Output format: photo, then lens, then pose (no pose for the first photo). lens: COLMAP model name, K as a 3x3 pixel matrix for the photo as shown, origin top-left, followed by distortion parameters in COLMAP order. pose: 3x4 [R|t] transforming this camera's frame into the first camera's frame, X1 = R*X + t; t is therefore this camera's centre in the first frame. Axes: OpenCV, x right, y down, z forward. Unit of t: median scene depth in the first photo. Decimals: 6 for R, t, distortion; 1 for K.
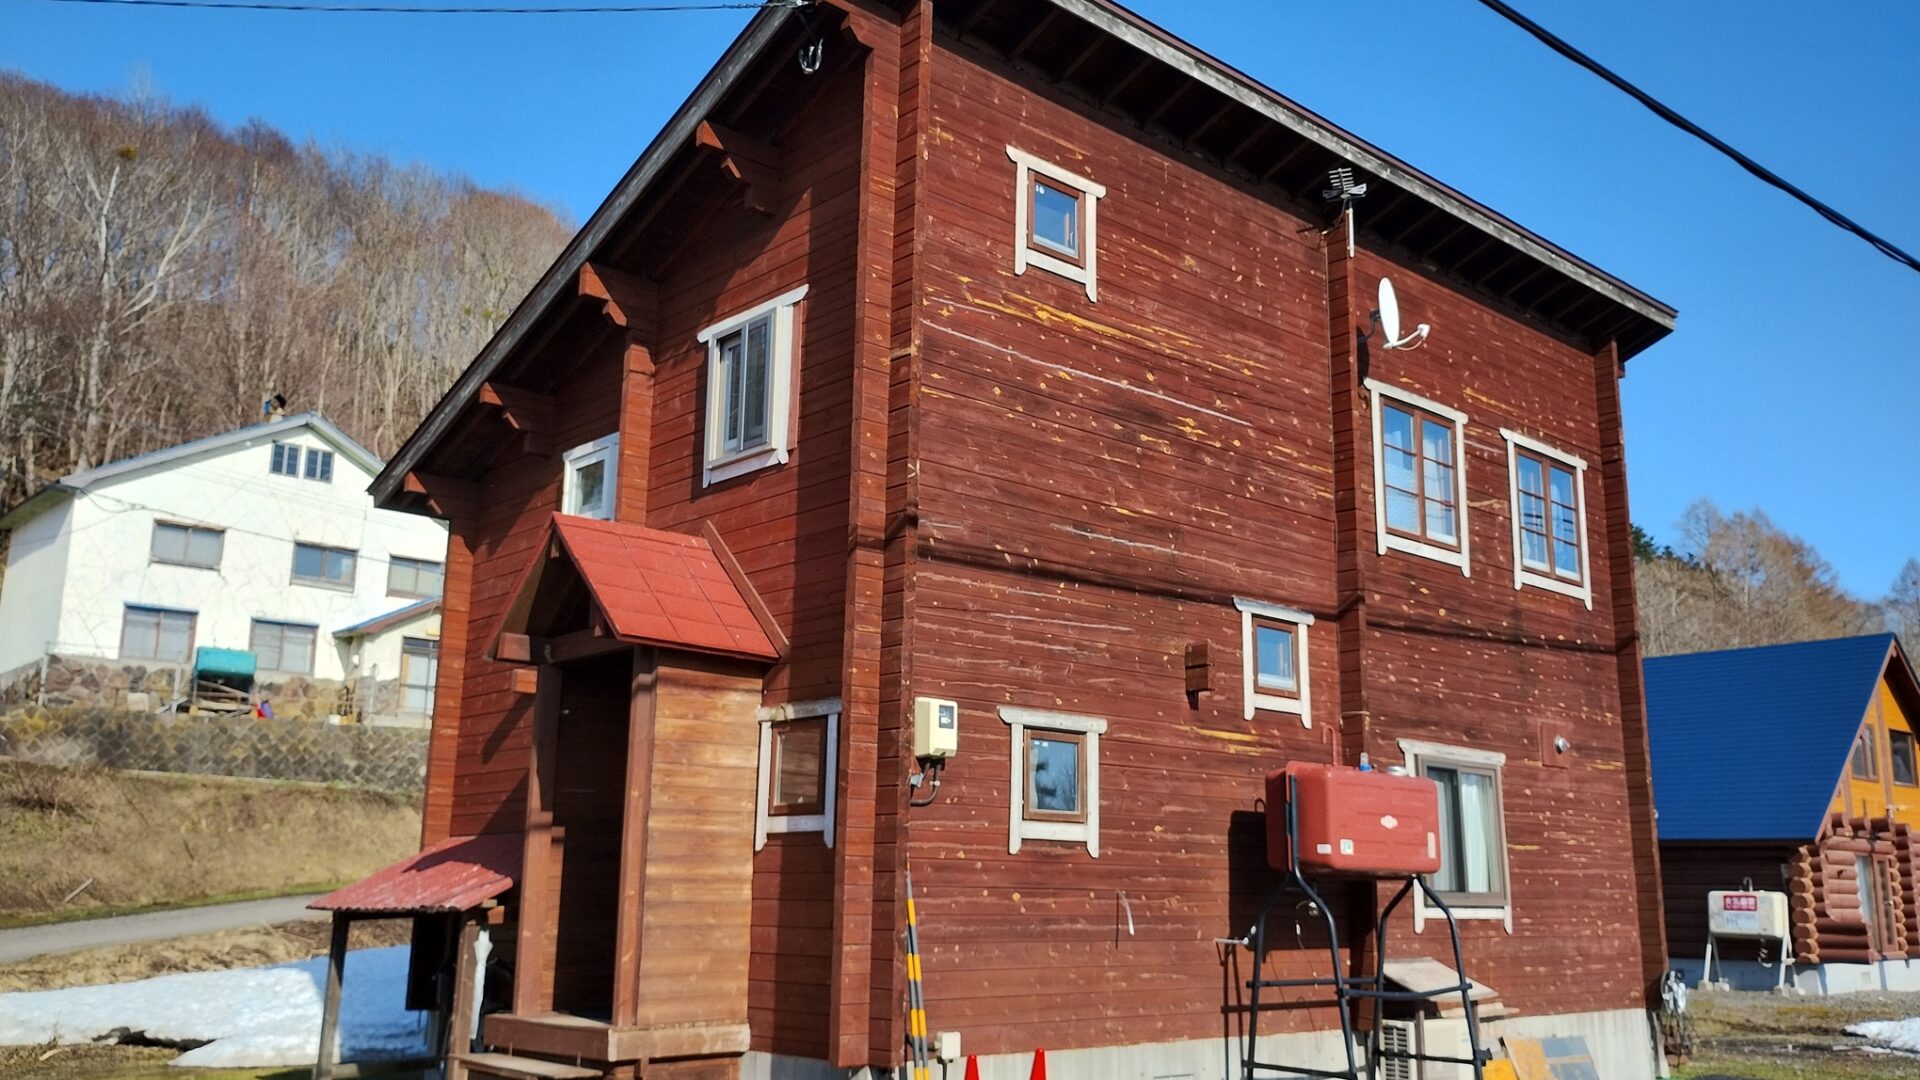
lens RADIAL K [[1614.1, 0, 957.0], [0, 1614.1, 540.8], [0, 0, 1]] dist [0.012018, 0.006344]
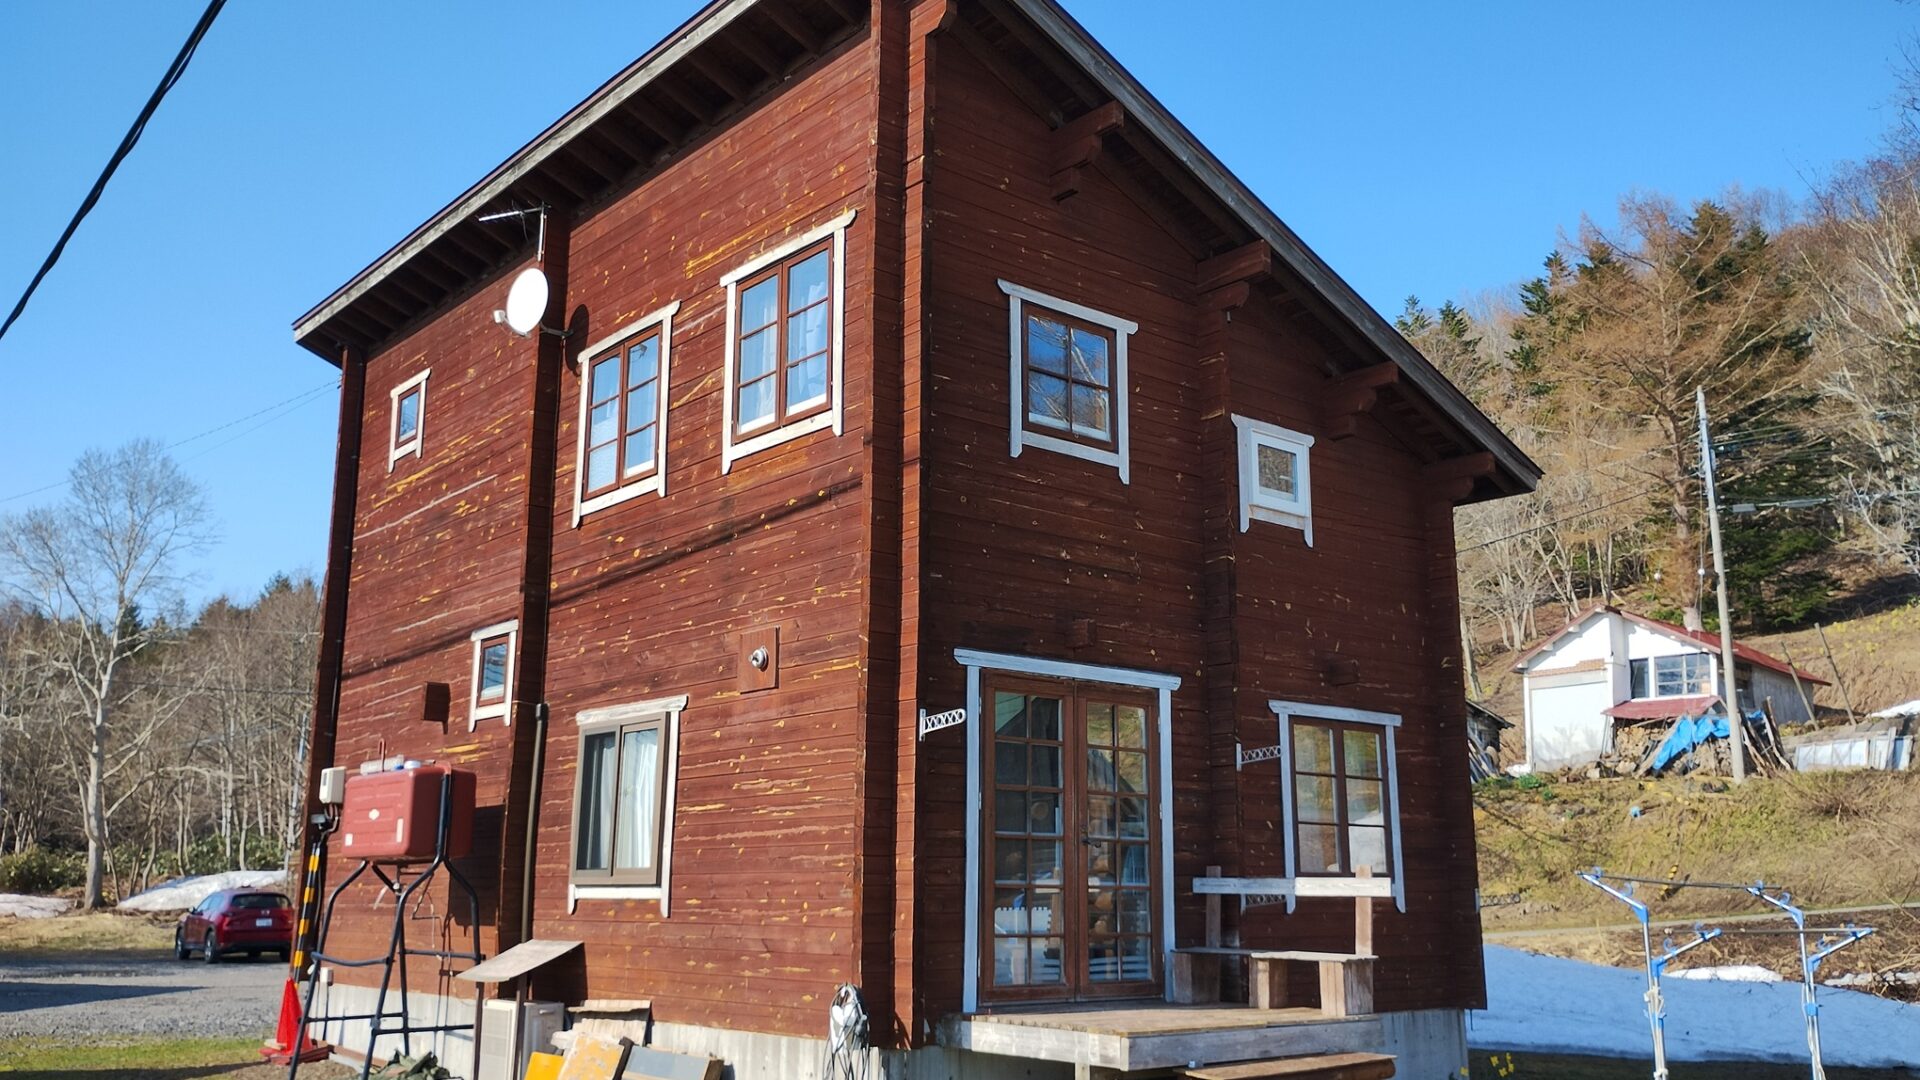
lens RADIAL K [[1614.1, 0, 956.2], [0, 1614.1, 536.0], [0, 0, 1]] dist [0.012018, 0.006344]
pose [[-0.033770, -0.229163, -0.972802, 1.111732], [0.215066, 0.948888, -0.230995, 0.266272], [0.976015, -0.217017, 0.017241, 1.113410]]
